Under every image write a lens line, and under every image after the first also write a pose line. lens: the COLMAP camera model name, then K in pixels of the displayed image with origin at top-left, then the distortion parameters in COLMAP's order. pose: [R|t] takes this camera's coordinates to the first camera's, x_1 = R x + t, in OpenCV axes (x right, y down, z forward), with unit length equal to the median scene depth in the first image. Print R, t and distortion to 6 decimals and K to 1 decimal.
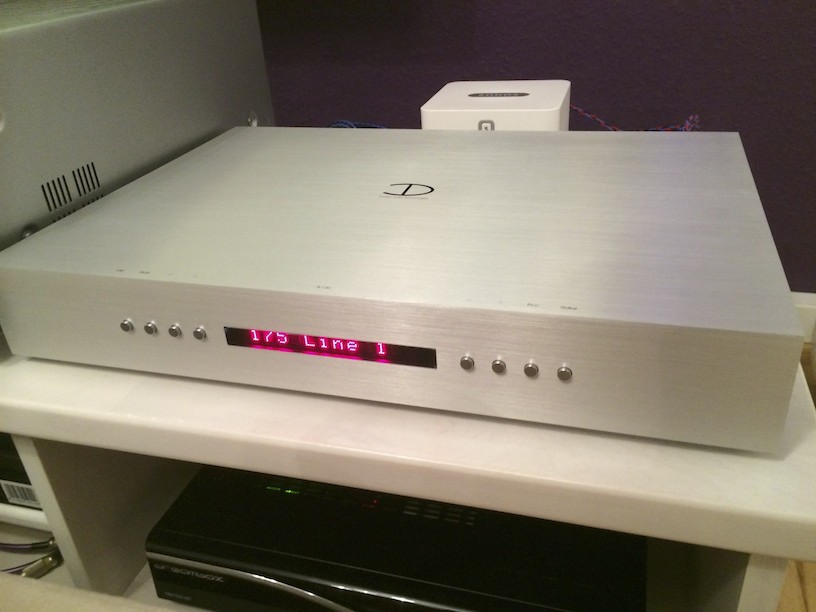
lens RADIAL K [[729.1, 0, 408.0], [0, 729.1, 306.0], [0, 0, 1]] dist [0.048195, -0.067966]
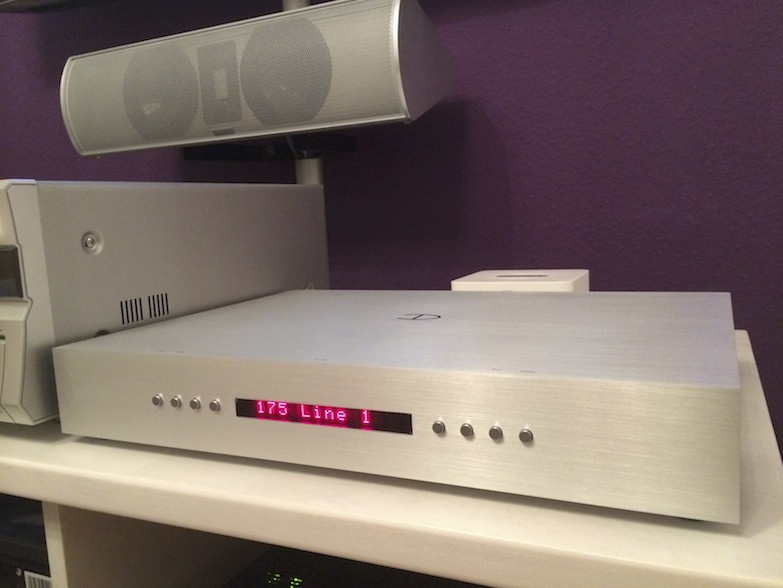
lens RADIAL K [[690.4, 0, 391.5], [0, 690.4, 294.0], [0, 0, 1]] dist [0.050485, -0.007374]
pose [[0.989581, 0.032096, -0.140354, 0.136504], [-0.079214, 0.935404, -0.344594, 0.231766], [0.120228, 0.352122, 0.928200, -0.031959]]
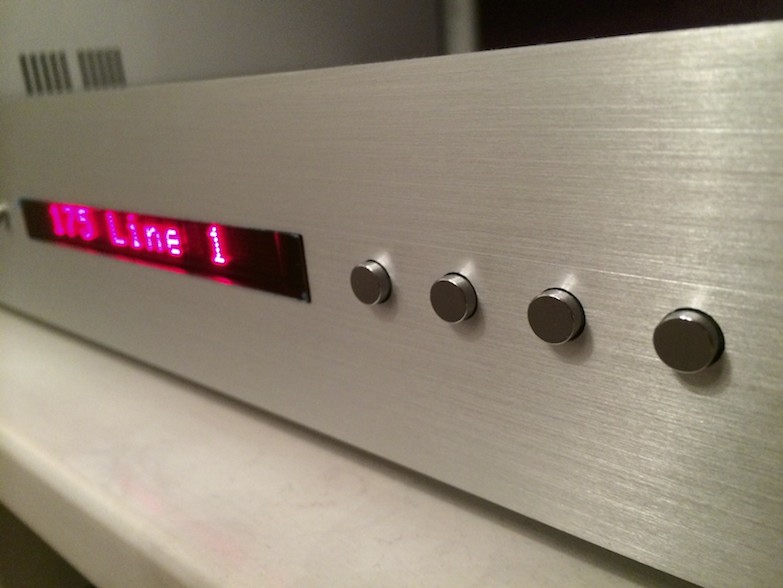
lens RADIAL K [[725.5, 0, 382.2], [0, 725.5, 296.7], [0, 0, 1]] dist [0.007582, -0.067341]
pose [[0.898858, 0.112864, -0.423458, 0.195331], [-0.176260, 0.977774, -0.113535, 0.107400], [0.401232, 0.176691, 0.898773, 0.669362]]
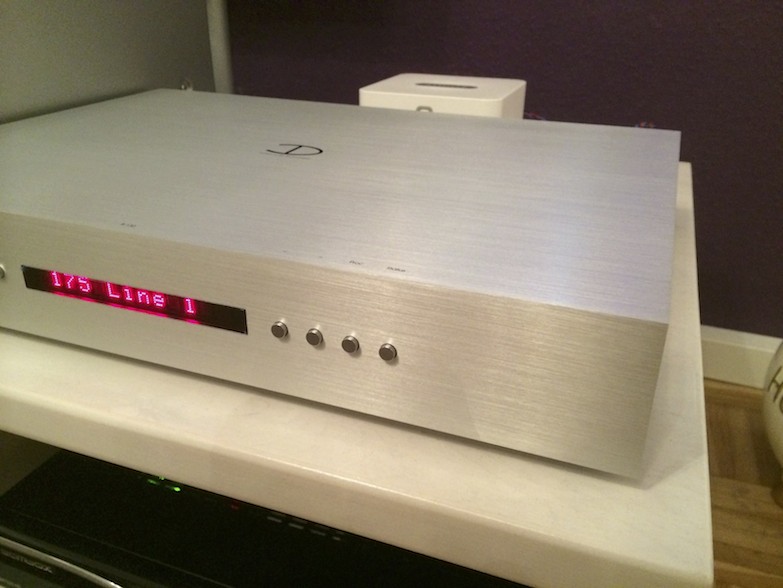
lens RADIAL K [[690.4, 0, 391.5], [0, 690.4, 294.0], [0, 0, 1]] dist [0.050485, -0.007374]
pose [[0.994226, 0.099732, -0.039610, 0.212599], [-0.101601, 0.993649, -0.048371, 0.057640], [0.034534, 0.052116, 0.998044, 0.208394]]
